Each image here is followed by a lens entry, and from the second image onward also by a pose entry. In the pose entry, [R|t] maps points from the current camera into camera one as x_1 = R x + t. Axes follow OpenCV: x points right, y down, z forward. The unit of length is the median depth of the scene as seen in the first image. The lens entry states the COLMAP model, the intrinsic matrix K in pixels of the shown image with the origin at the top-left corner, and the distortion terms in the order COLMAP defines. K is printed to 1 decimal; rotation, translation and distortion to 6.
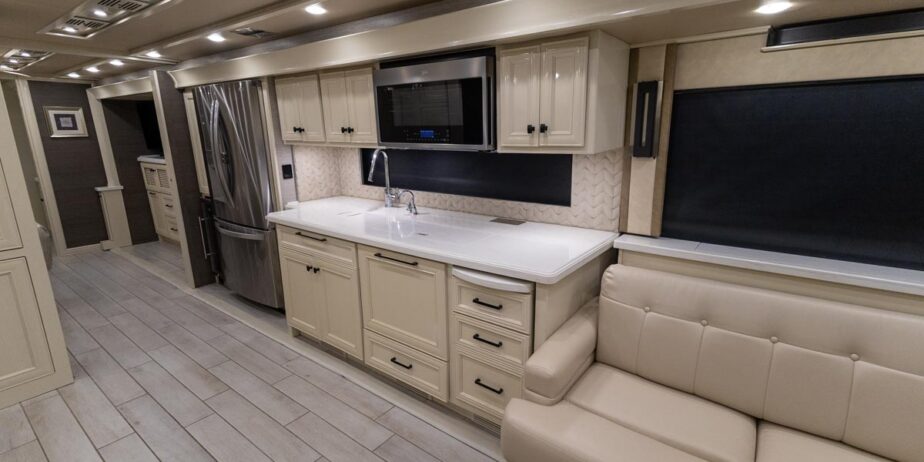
lens RADIAL K [[421.7, 0, 462.0], [0, 421.7, 231.0], [0, 0, 1]] dist [0.016345, -0.000590]
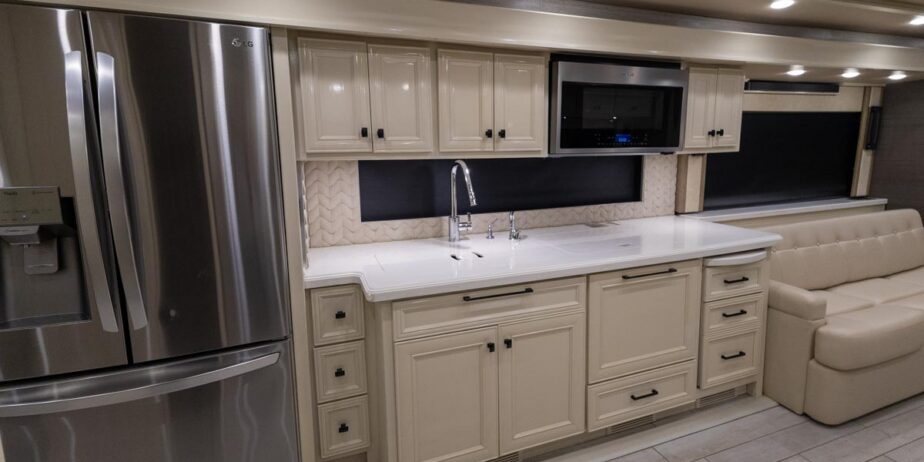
lens RADIAL K [[480.4, 0, 491.8], [0, 480.4, 212.2], [0, 0, 1]] dist [0.027336, 0.000087]
pose [[0.481949, -0.120154, 0.867922, -1.197964], [0.212248, 0.977061, 0.017403, -0.150829], [-0.850104, 0.175827, 0.496395, 0.755133]]
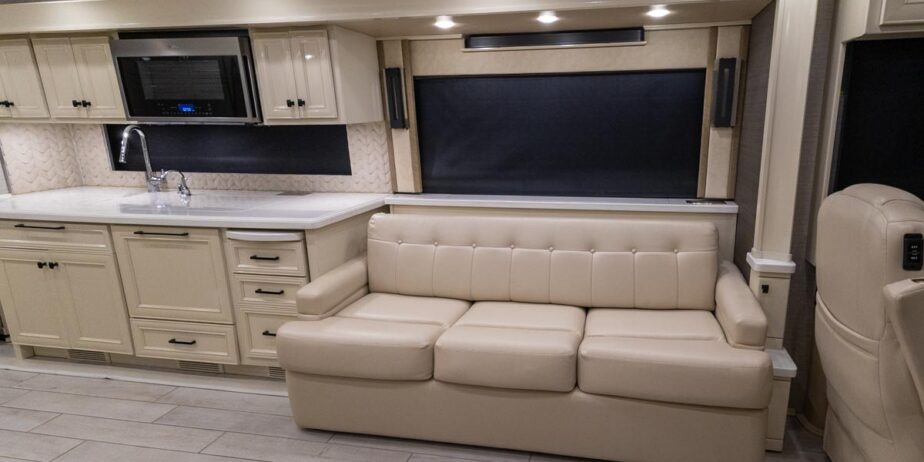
lens RADIAL K [[497.6, 0, 542.7], [0, 497.6, 231.8], [0, 0, 1]] dist [0.035145, -0.011848]
pose [[0.894063, -0.097146, 0.437279, 0.123792], [0.102664, 0.994655, 0.011066, 0.141940], [-0.436017, 0.034999, 0.899258, -0.455884]]
